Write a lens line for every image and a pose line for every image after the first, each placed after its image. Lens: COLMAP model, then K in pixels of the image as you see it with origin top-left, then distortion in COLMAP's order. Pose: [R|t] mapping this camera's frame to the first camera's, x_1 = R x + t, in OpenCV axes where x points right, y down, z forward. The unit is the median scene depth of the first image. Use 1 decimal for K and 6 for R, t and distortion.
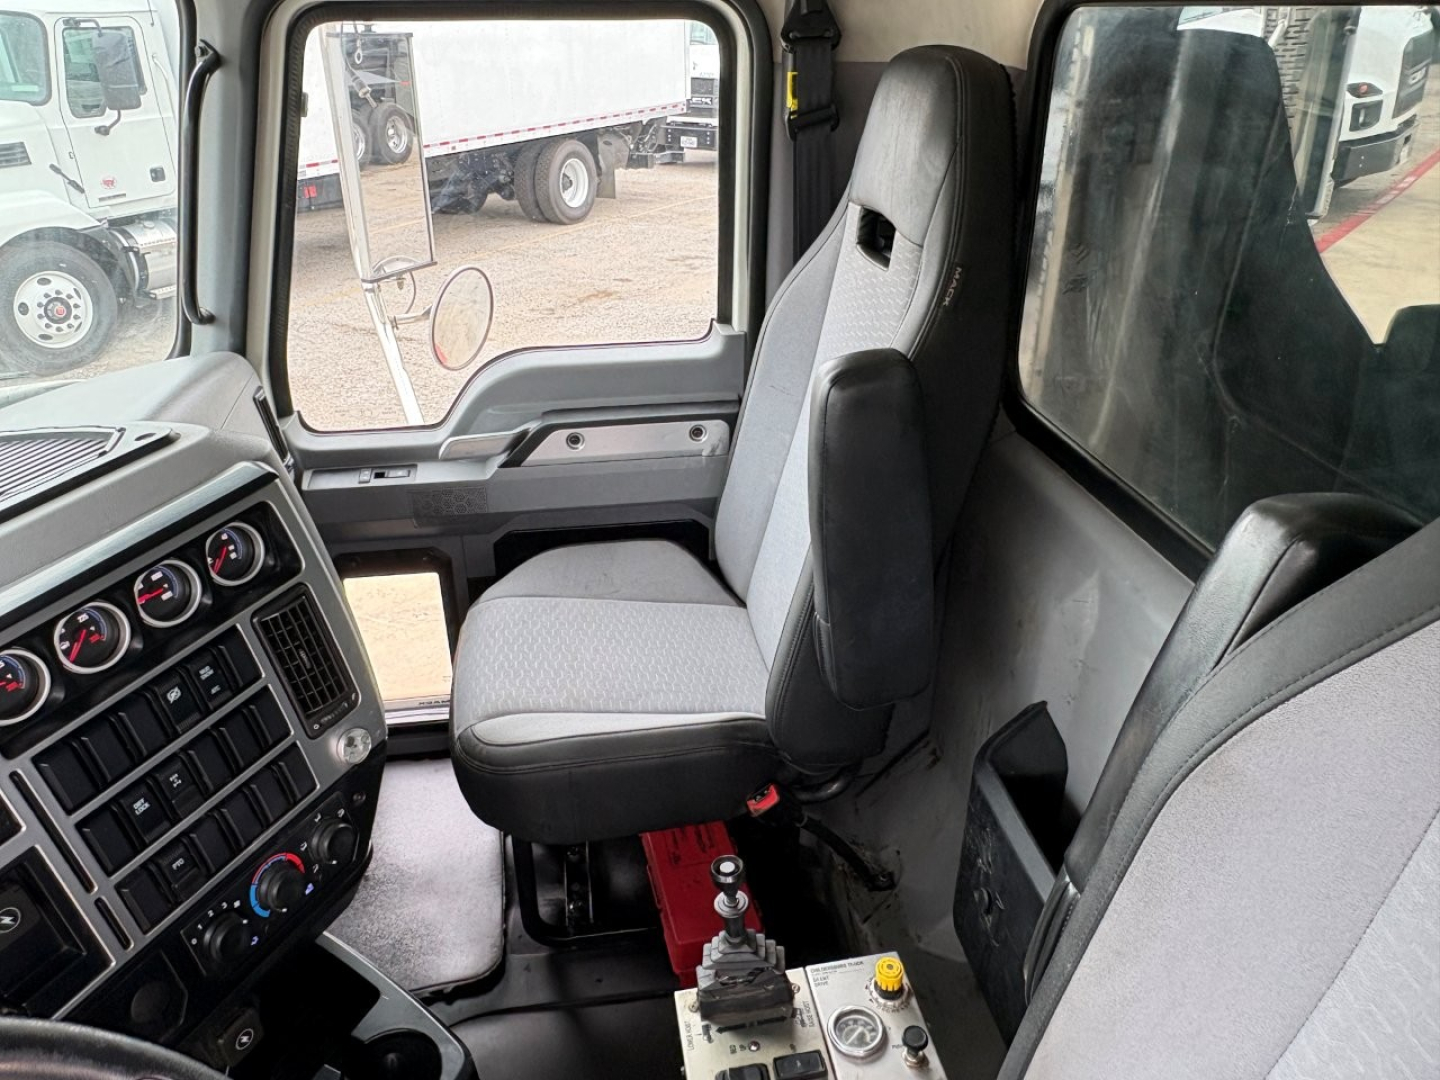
lens RADIAL K [[1070.4, 0, 718.0], [0, 1070.4, 536.5], [0, 0, 1]] dist [0.020559, -0.023781]
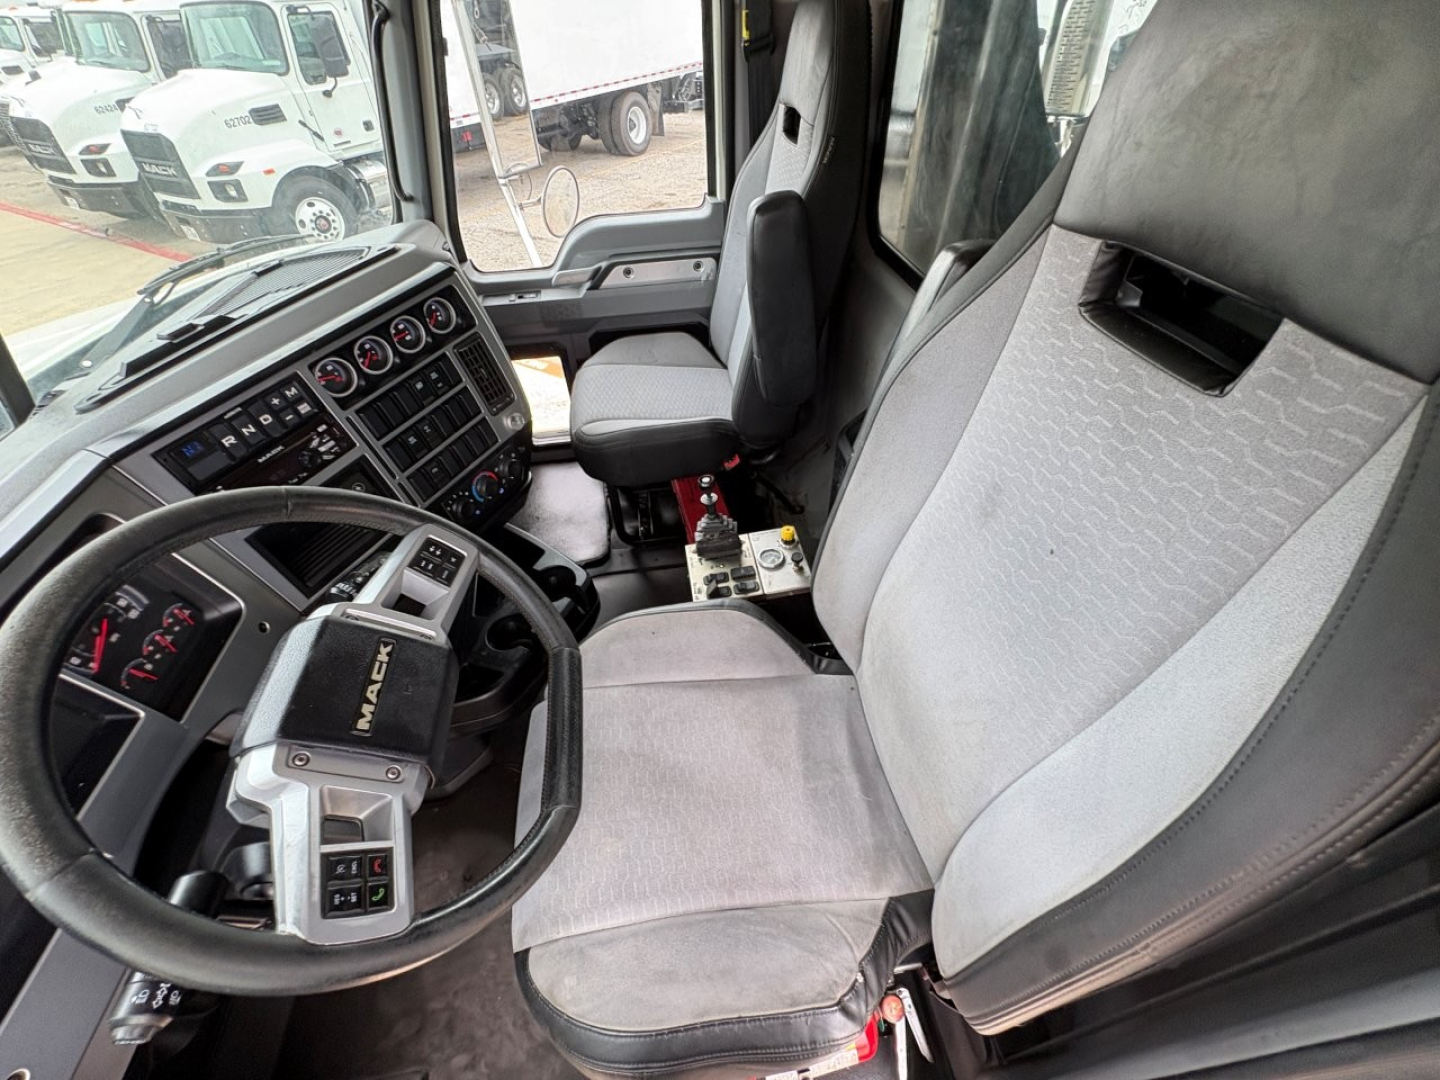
lens RADIAL K [[613.9, 0, 728.4], [0, 613.9, 550.4], [0, 0, 1]] dist [0.019830, -0.008065]
pose [[0.999569, -0.015975, -0.024634, 0.060725], [0.022173, 0.960705, 0.276685, 0.090804], [0.019246, -0.277111, 0.960645, -0.117718]]
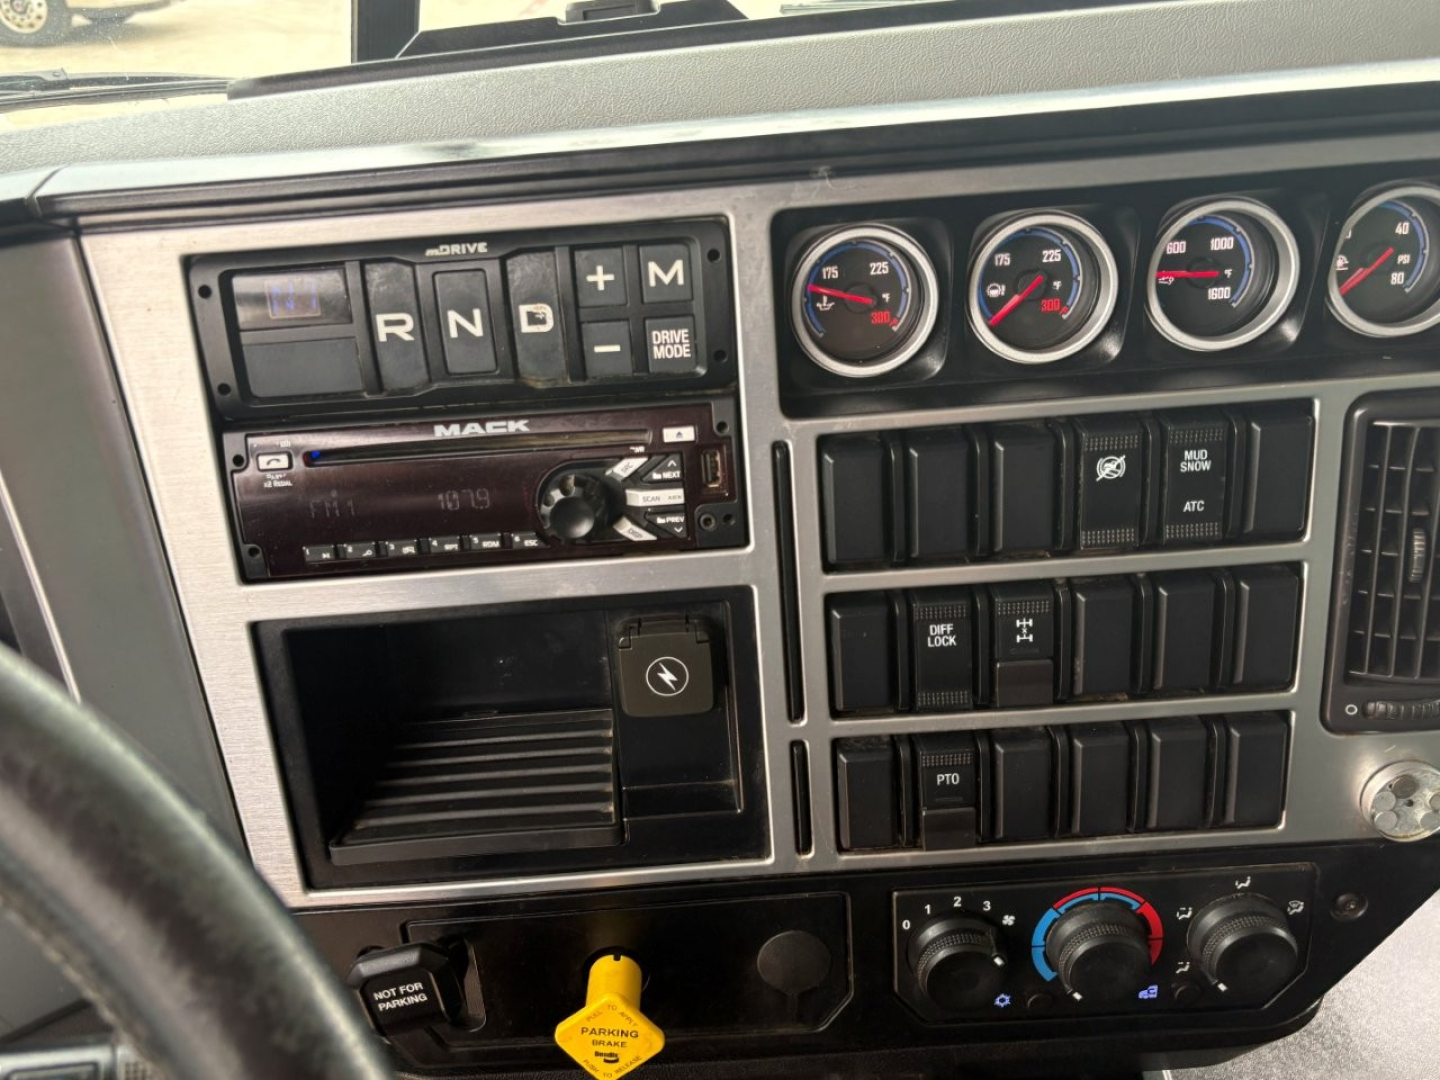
lens RADIAL K [[1182.8, 0, 720.0], [0, 1182.8, 540.0], [0, 0, 1]] dist [0.022161, -0.004656]
pose [[0.501191, 0.448863, -0.739817, -0.134655], [-0.413323, 0.875293, 0.251052, 0.077079], [0.760245, 0.179958, 0.624214, 0.374591]]
